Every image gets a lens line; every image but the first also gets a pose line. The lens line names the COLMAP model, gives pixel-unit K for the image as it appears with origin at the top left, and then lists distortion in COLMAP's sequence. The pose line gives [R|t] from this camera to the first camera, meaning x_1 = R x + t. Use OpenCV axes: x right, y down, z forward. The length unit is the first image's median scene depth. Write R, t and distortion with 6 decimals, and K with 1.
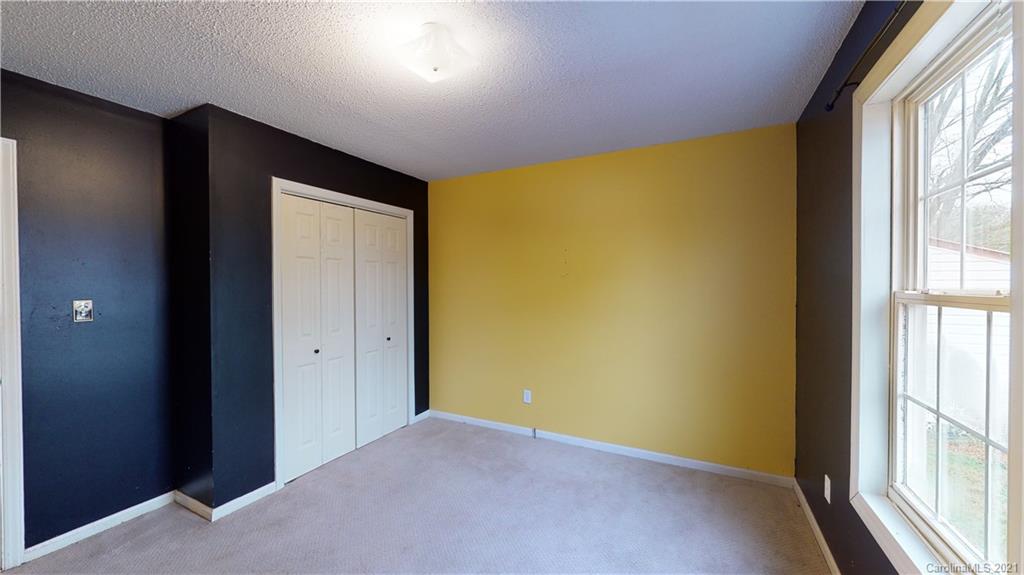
lens RADIAL K [[374.0, 0, 515.2], [0, 374.0, 288.5], [0, 0, 1]] dist [0.000601, 0.000000]
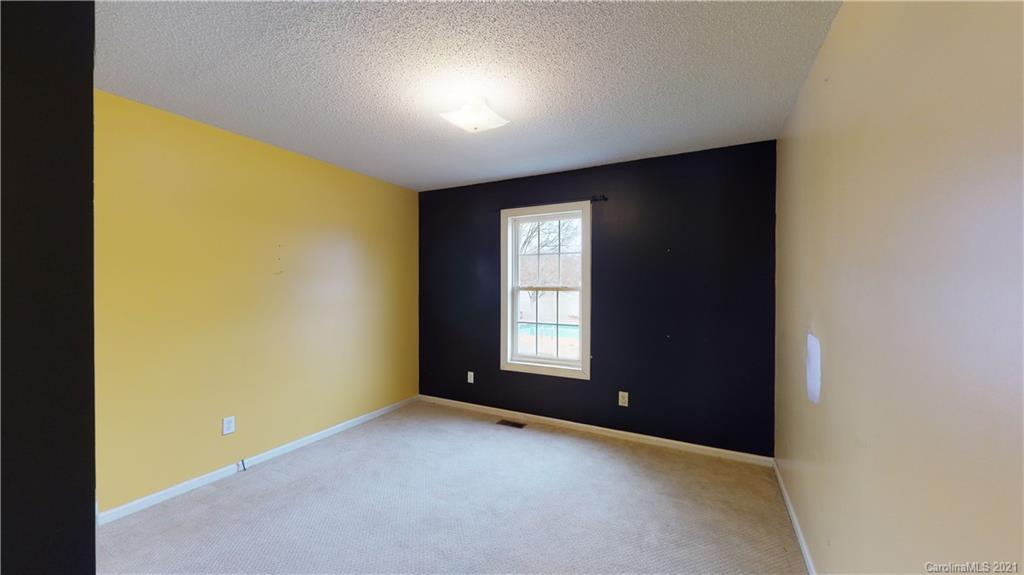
lens RADIAL K [[374.0, 0, 515.2], [0, 374.0, 288.5], [0, 0, 1]] dist [0.000601, 0.000000]
pose [[0.013216, -0.006513, 0.999891, -0.929136], [0.010246, 0.999927, 0.006378, 0.000461], [-0.999860, 0.010160, 0.013282, 0.474950]]
